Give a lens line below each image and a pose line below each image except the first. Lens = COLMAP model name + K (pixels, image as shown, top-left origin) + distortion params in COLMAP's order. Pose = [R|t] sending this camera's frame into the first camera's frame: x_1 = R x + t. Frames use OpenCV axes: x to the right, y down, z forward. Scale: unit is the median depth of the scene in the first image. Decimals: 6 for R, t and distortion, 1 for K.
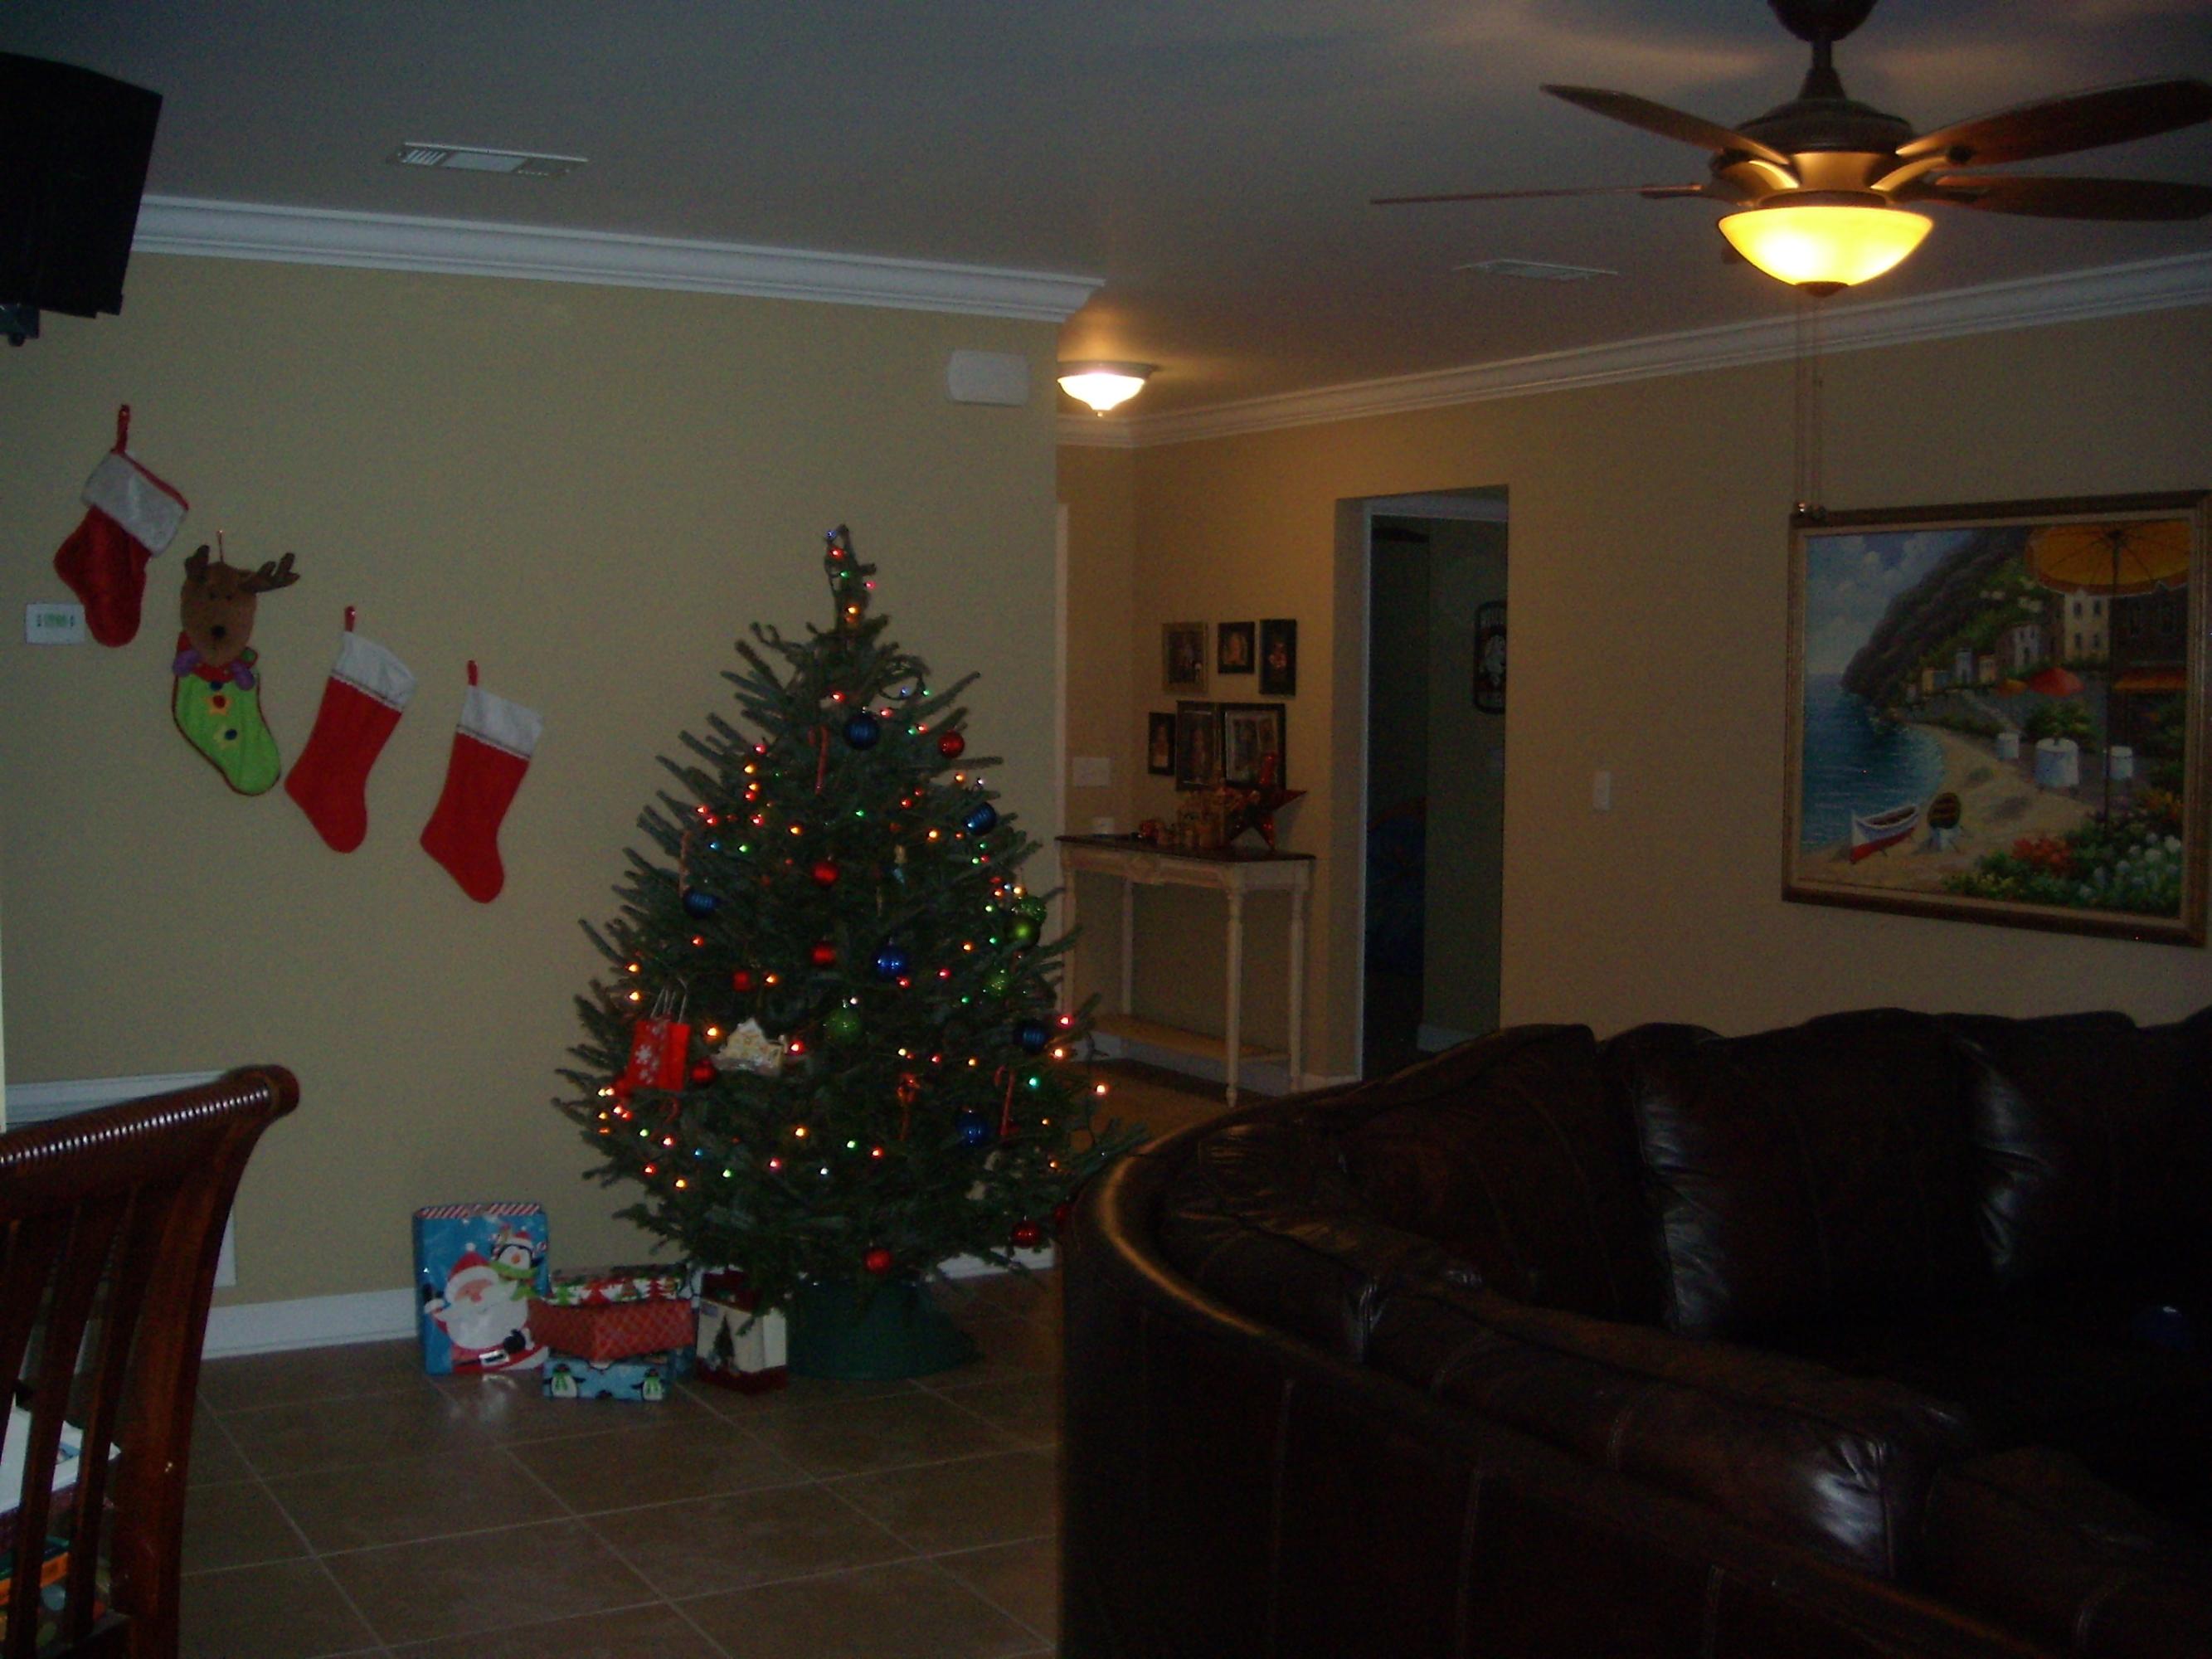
lens RADIAL K [[2586.4, 0, 1106.0], [0, 2586.4, 829.5], [0, 0, 1]] dist [-0.131148, 0.076666]
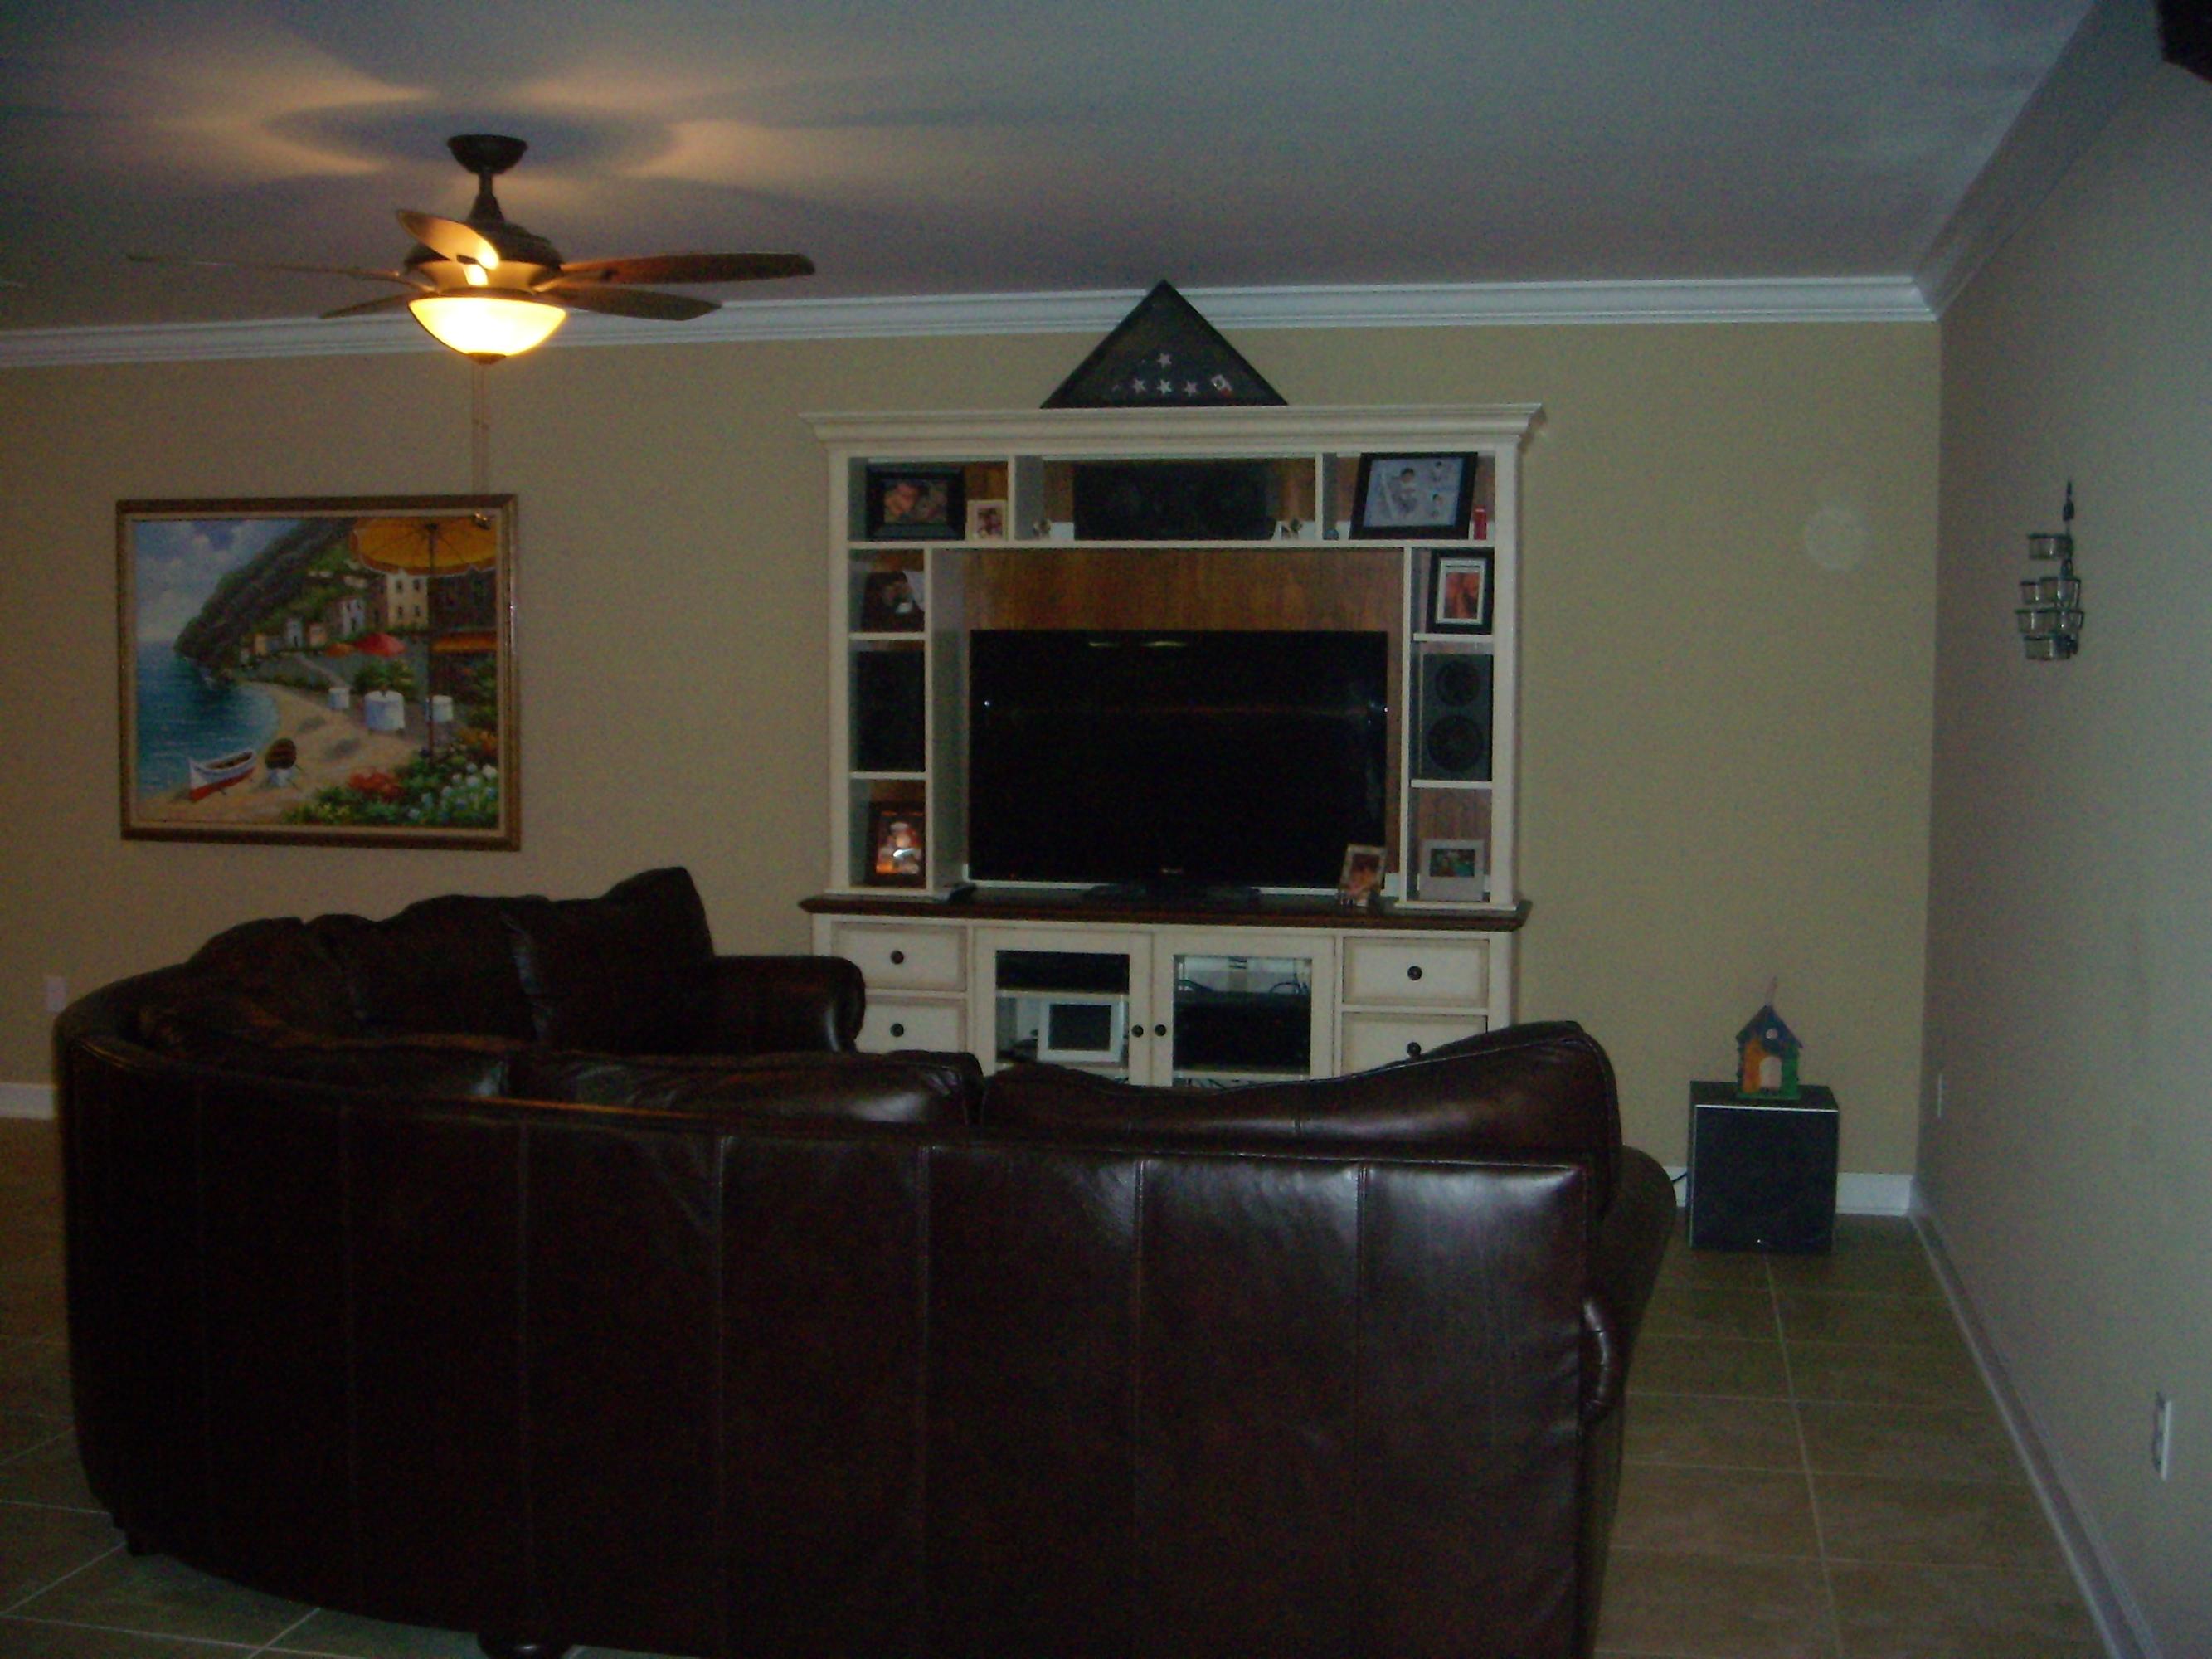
lens RADIAL K [[2654.8, 0, 1106.0], [0, 2654.8, 829.5], [0, 0, 1]] dist [-0.152492, 0.052752]
pose [[0.673048, -0.051239, 0.737822, -0.327376], [0.041960, 0.998636, 0.031075, 0.006391], [-0.738408, 0.010044, 0.674280, -0.113909]]
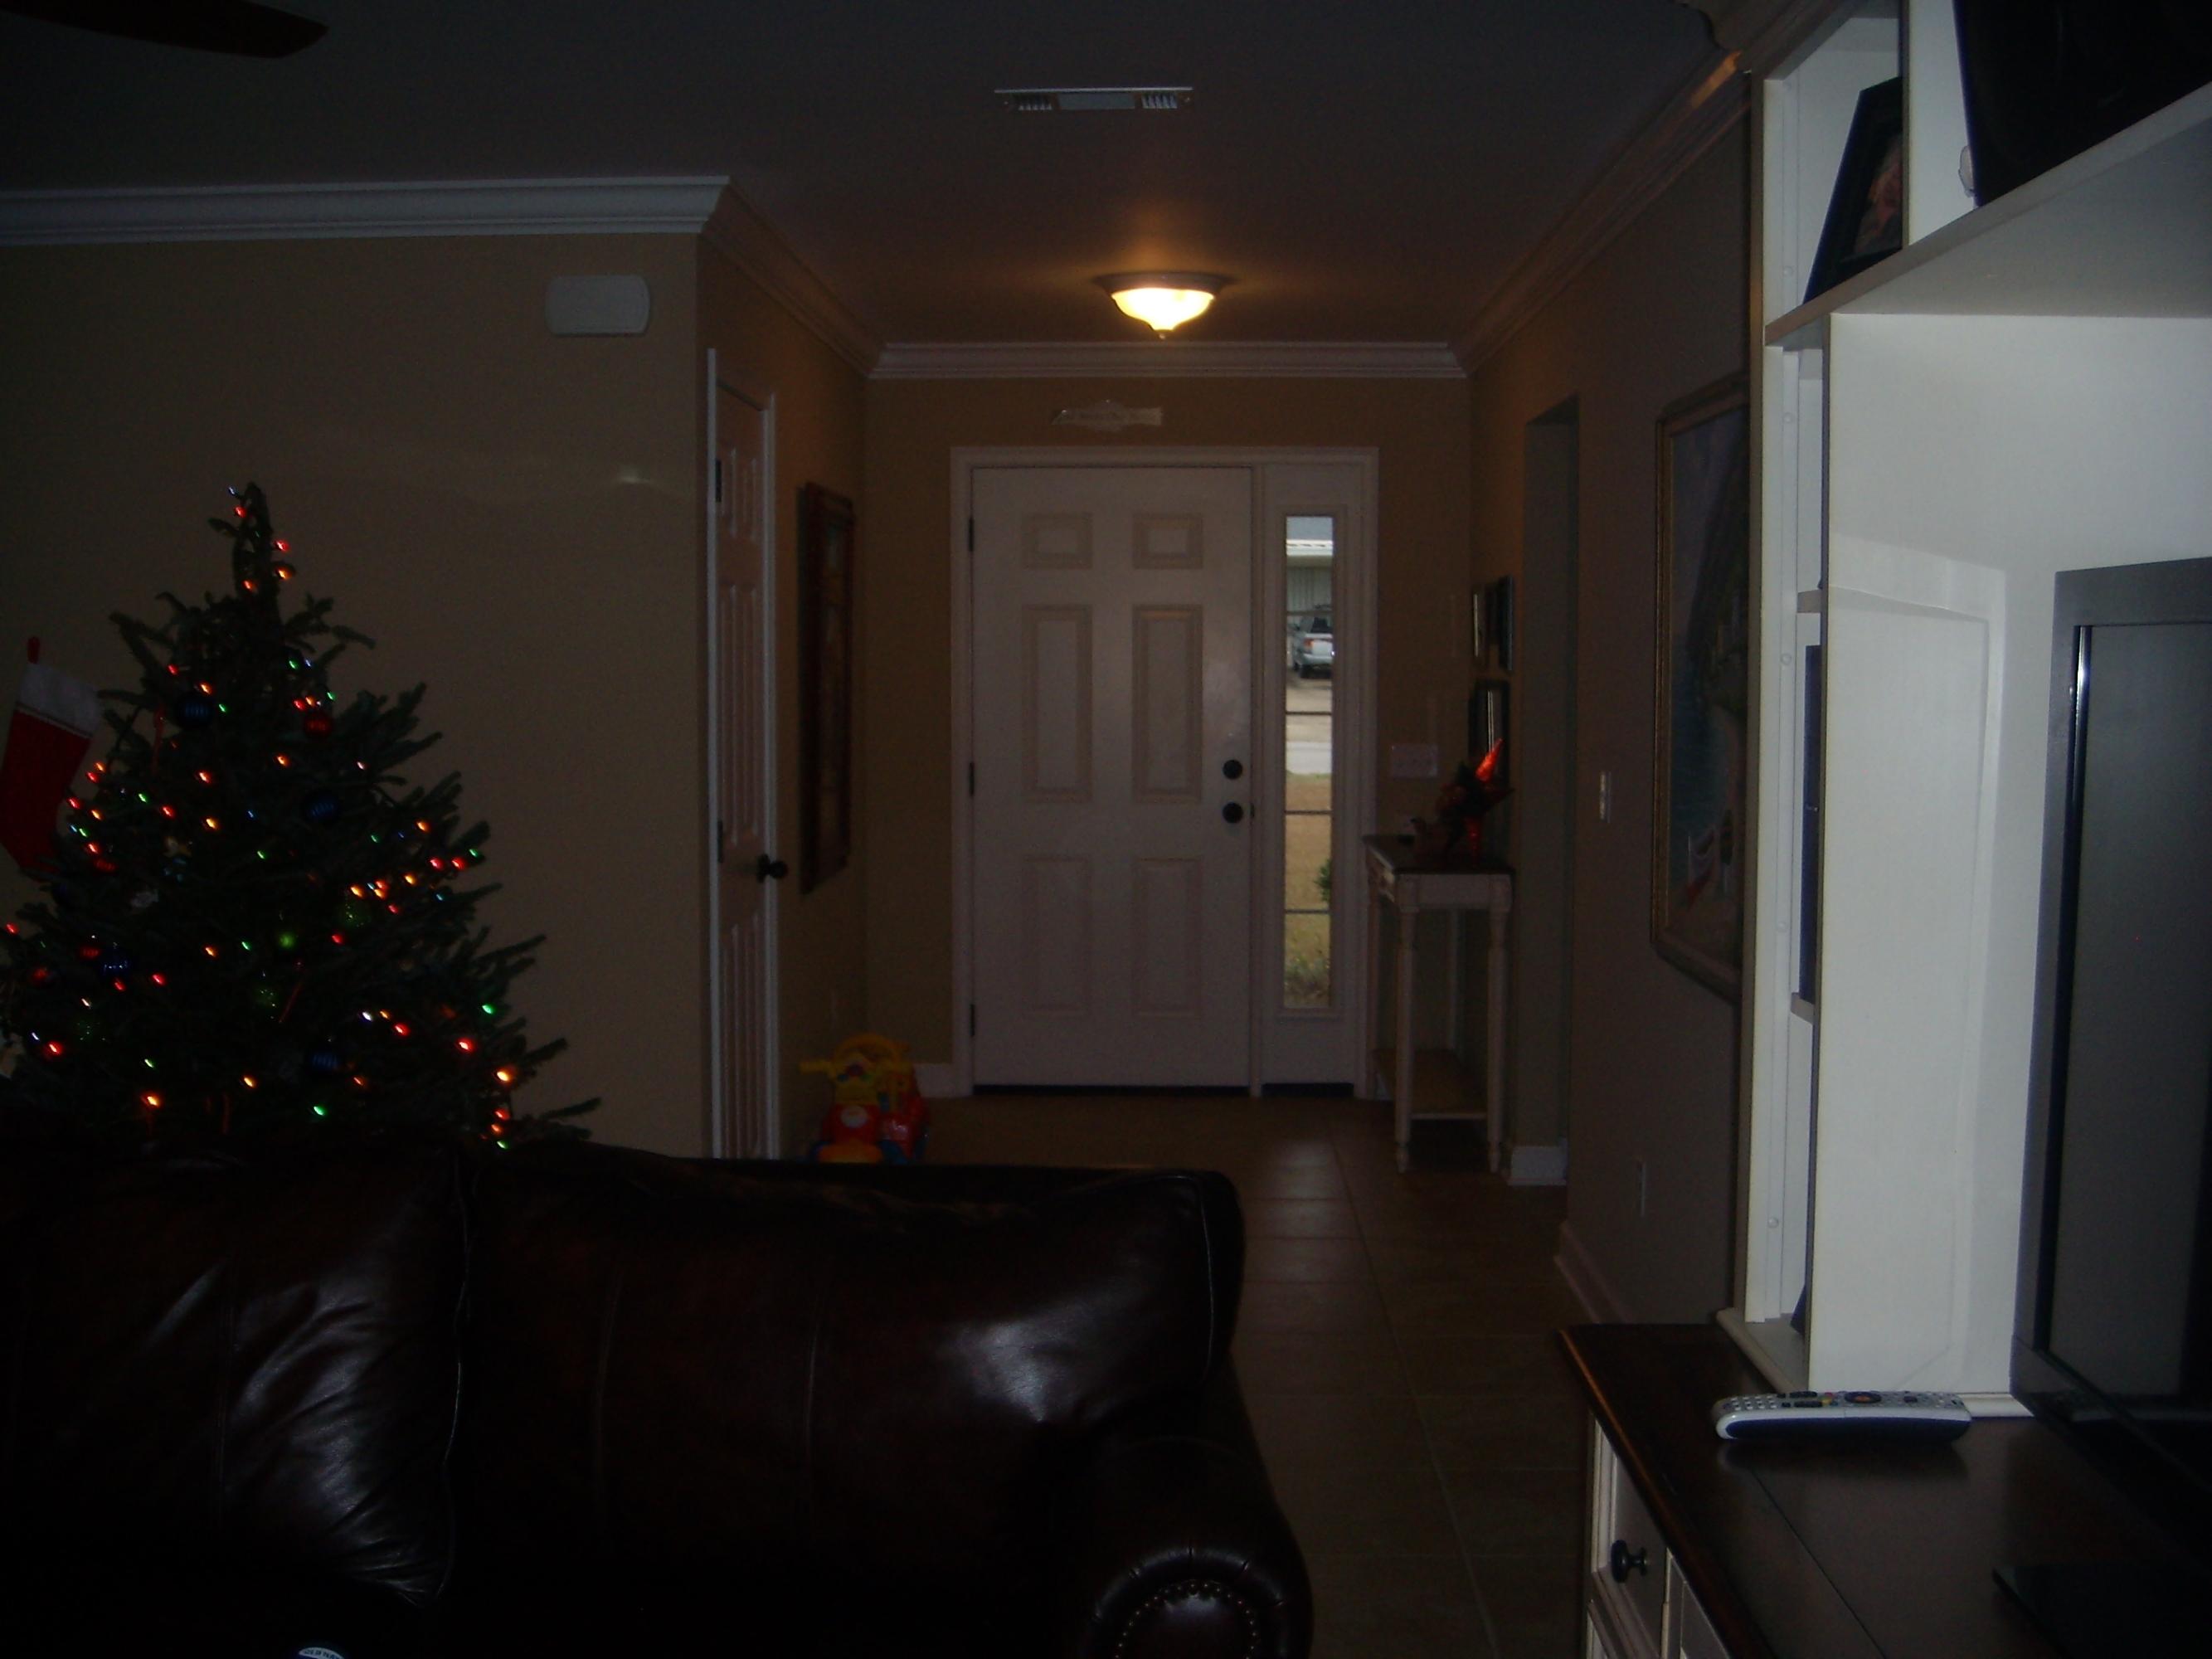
lens RADIAL K [[2654.8, 0, 1106.0], [0, 2654.8, 829.5], [0, 0, 1]] dist [-0.152492, 0.052752]
pose [[0.852332, 0.031177, -0.522070, 0.570082], [-0.027180, 0.999513, 0.015316, -0.016217], [0.522294, 0.001136, 0.852765, 0.333855]]
